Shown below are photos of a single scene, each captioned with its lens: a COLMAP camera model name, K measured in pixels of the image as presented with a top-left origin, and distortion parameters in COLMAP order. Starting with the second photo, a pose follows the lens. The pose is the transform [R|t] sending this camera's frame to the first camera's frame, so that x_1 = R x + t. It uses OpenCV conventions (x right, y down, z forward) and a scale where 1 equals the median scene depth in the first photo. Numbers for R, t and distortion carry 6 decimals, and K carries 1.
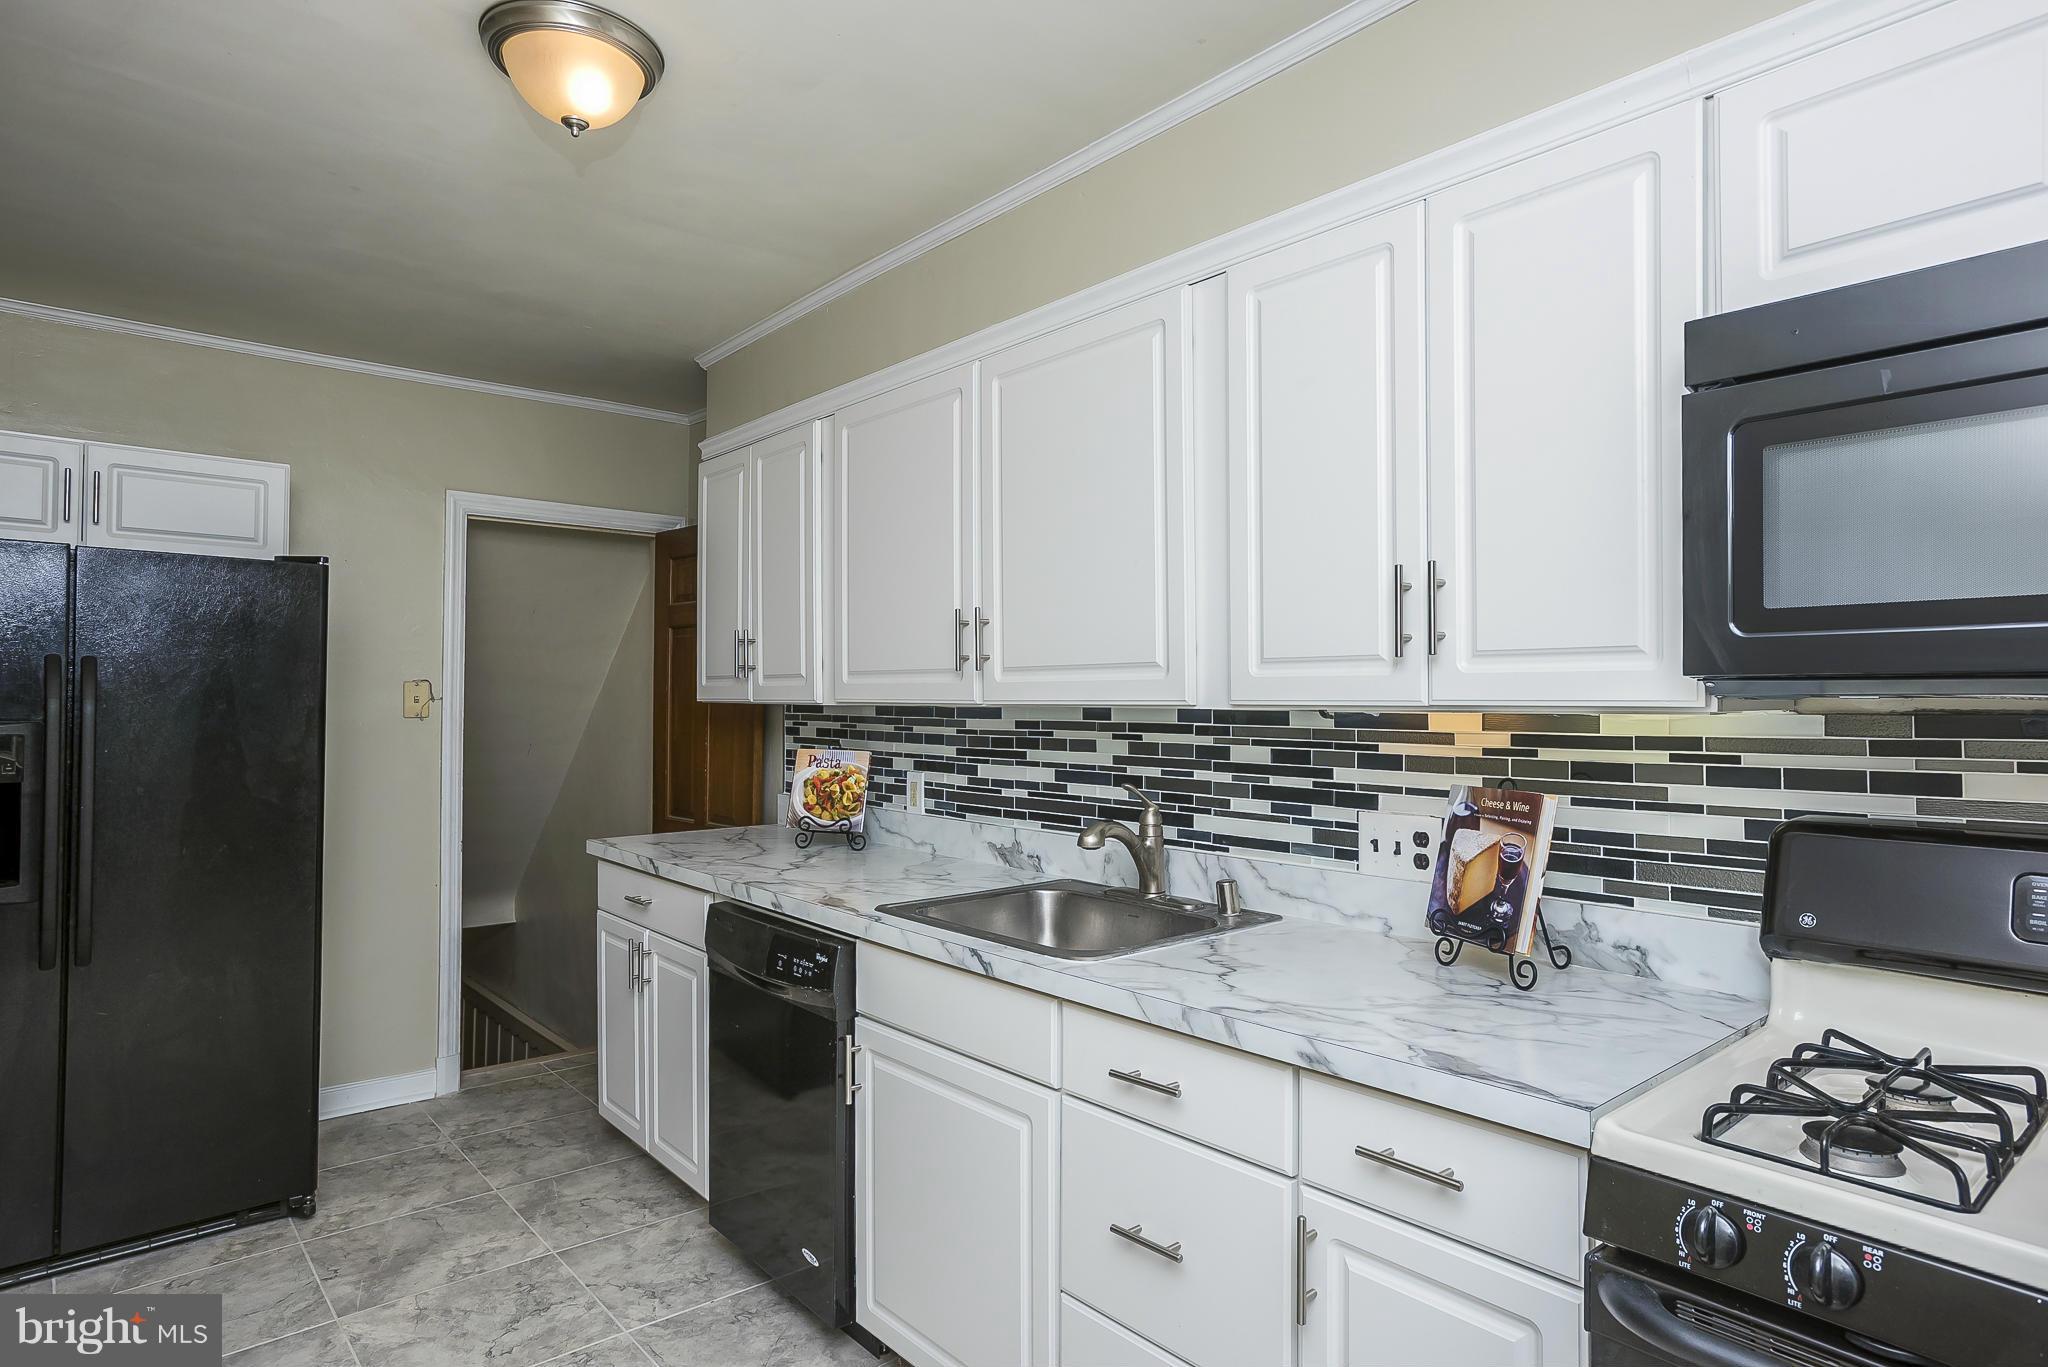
lens RADIAL K [[1103.5, 0, 1024.0], [0, 1103.5, 683.5], [0, 0, 1]] dist [-0.054702, 0.000418]
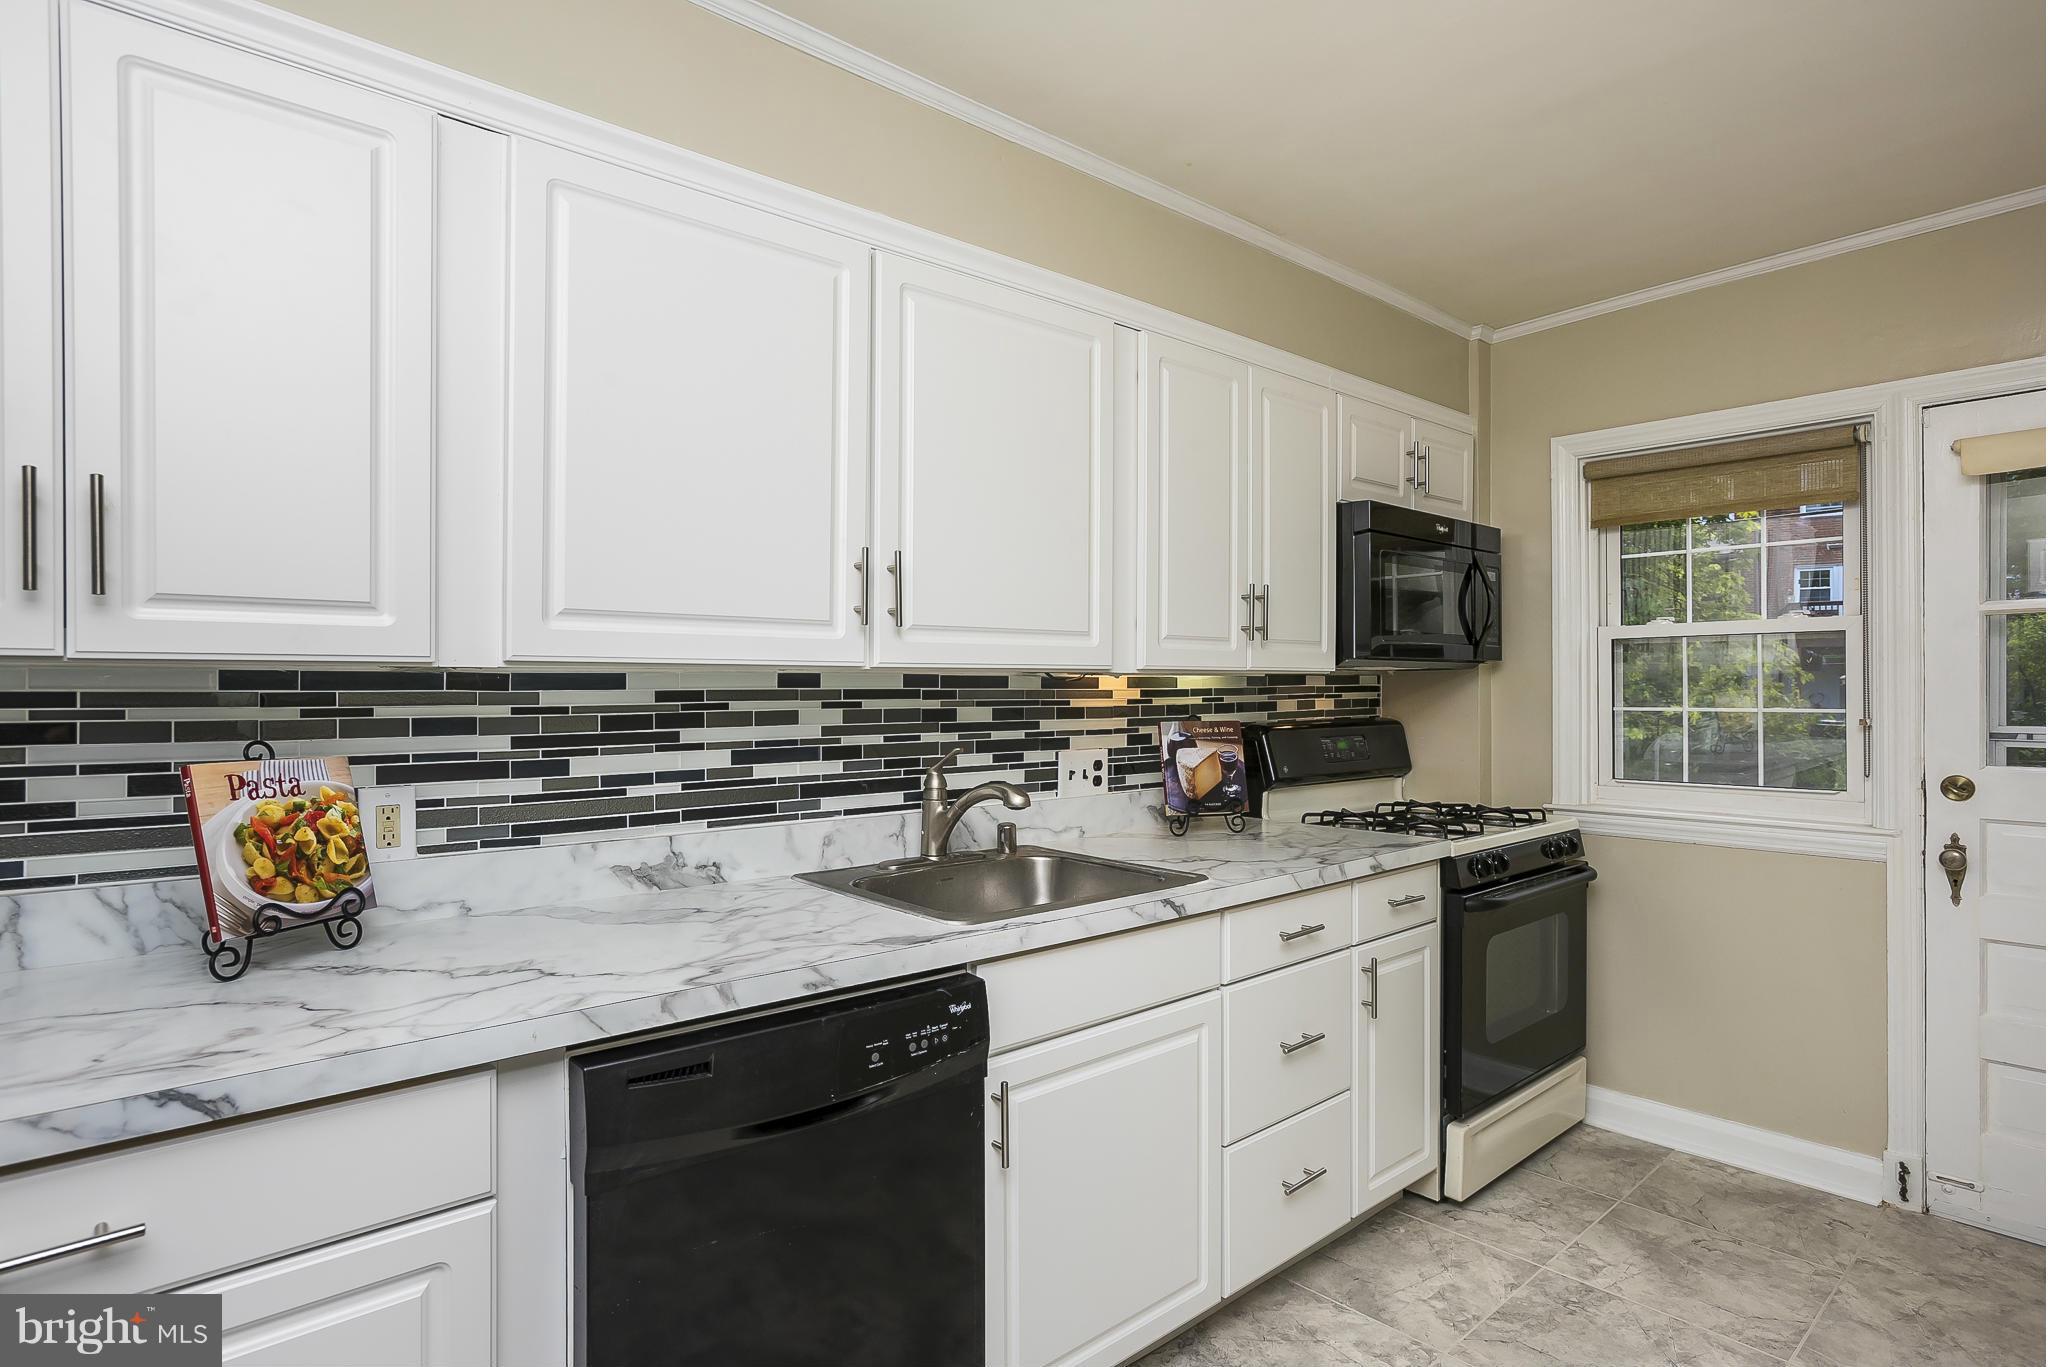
lens RADIAL K [[1030.8, 0, 1024.0], [0, 1030.8, 683.5], [0, 0, 1]] dist [-0.050715, 0.035844]
pose [[0.029548, -0.002507, 0.999560, -0.796510], [-0.014104, 0.999896, 0.002925, 0.027027], [-0.999464, -0.014184, 0.029509, 0.858780]]
